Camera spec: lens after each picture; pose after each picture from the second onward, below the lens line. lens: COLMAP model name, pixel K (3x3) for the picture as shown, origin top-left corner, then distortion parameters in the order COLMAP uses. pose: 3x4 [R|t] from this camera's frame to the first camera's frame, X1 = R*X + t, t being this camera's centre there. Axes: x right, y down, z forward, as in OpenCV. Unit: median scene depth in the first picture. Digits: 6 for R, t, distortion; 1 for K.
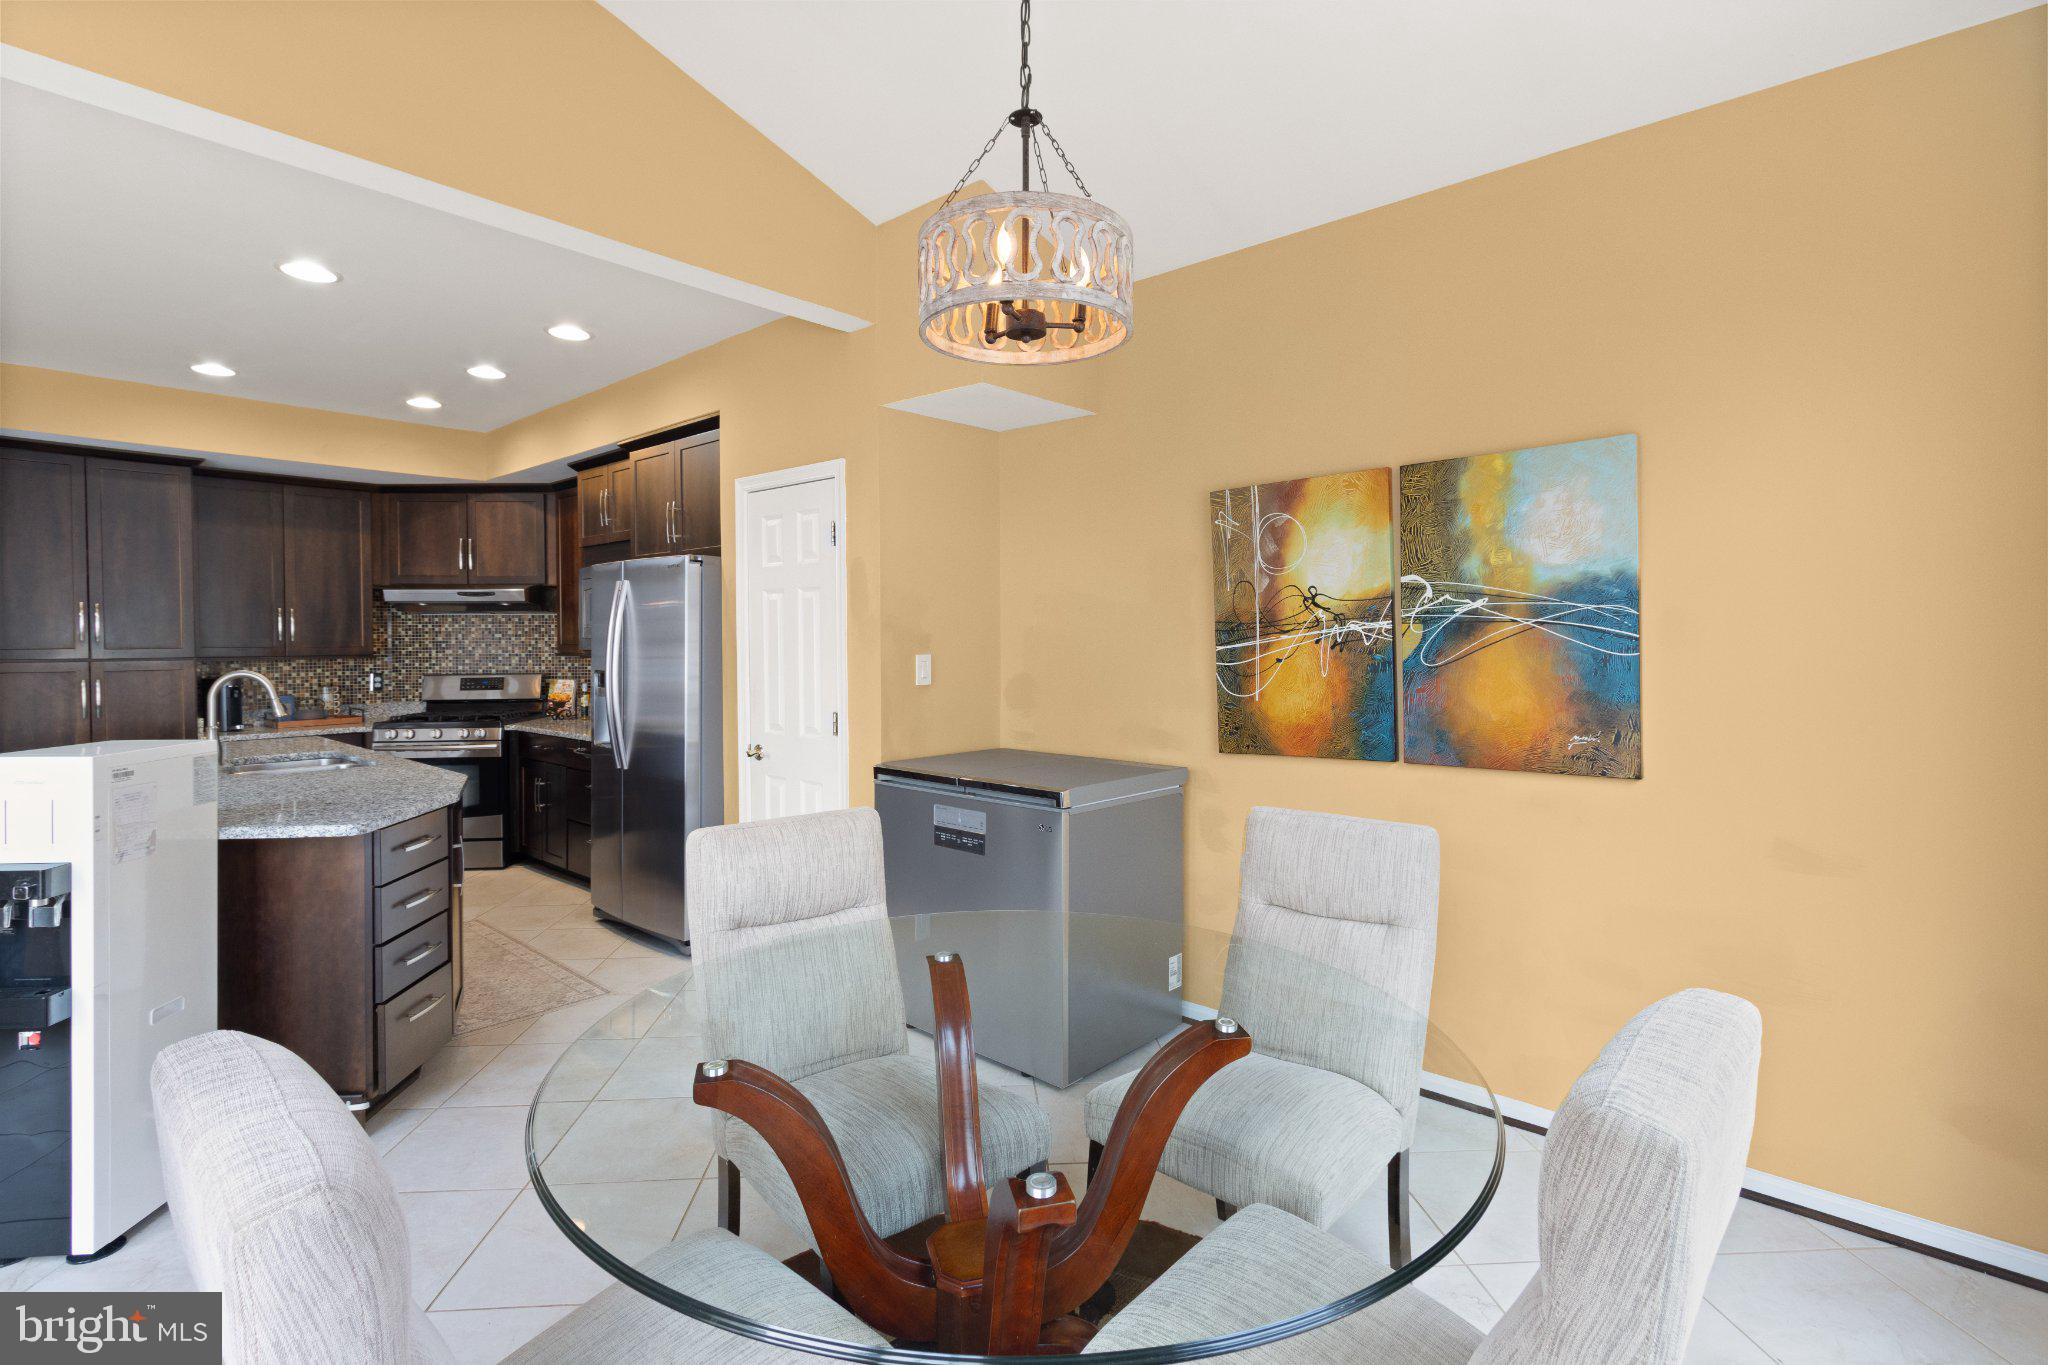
lens RADIAL K [[956.0, 0, 1022.1], [0, 956.0, 645.7], [0, 0, 1]] dist [0.004250, -0.001267]
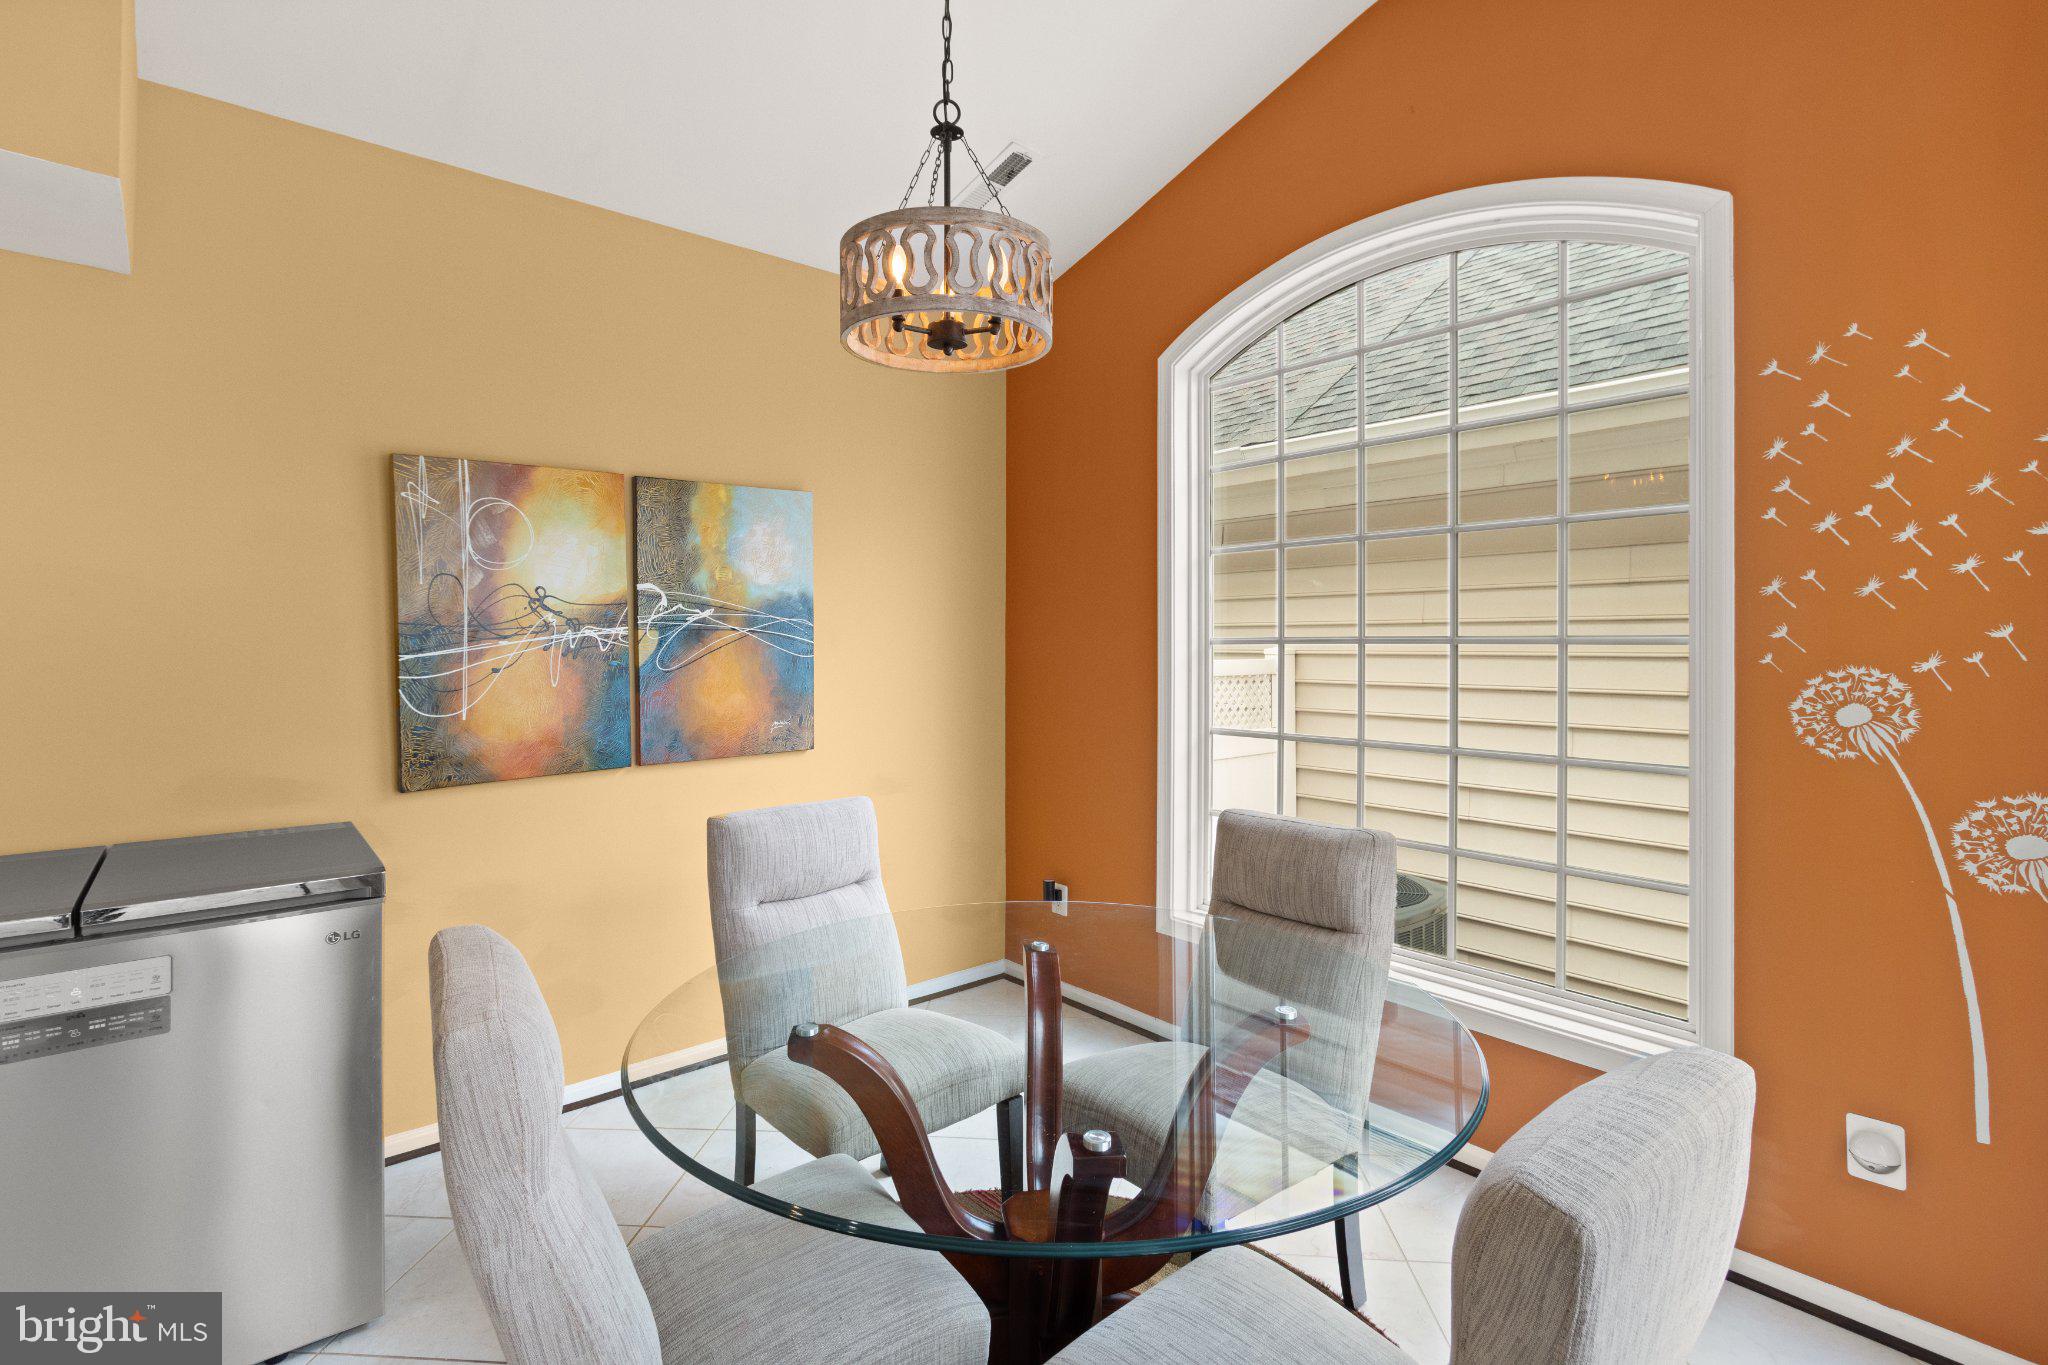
lens RADIAL K [[981.8, 0, 1012.7], [0, 981.8, 637.3], [0, 0, 1]] dist [-0.001301, -0.000925]
pose [[0.134218, 0.006731, 0.990929, -0.350553], [0.008135, 0.999936, -0.007894, -0.002286], [-0.990918, 0.009120, 0.134154, 0.275210]]
